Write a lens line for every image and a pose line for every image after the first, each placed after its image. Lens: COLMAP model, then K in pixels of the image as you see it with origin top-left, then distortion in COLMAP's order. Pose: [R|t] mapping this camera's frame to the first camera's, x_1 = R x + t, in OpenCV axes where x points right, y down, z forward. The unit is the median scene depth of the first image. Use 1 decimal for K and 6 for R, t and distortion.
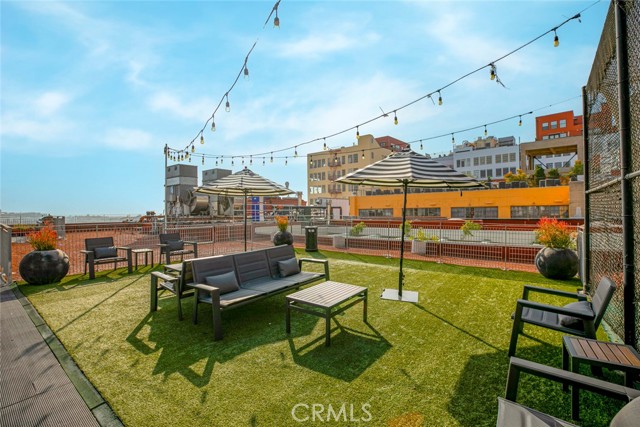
lens RADIAL K [[285.7, 0, 321.4], [0, 285.7, 217.5], [0, 0, 1]] dist [-0.032205, -0.000559]
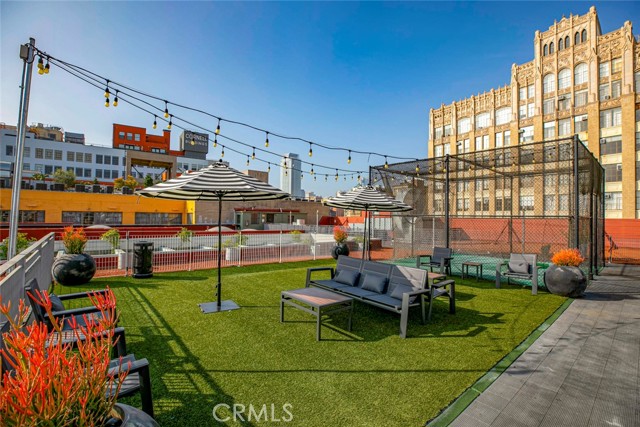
lens RADIAL K [[297.9, 0, 320.0], [0, 297.9, 211.5], [0, 0, 1]] dist [-0.043598, 0.012690]
pose [[0.211622, 0.039247, 0.976563, -0.084162], [-0.000583, 0.999198, -0.040031, -0.001524], [-0.977351, 0.007902, 0.211475, 0.055618]]
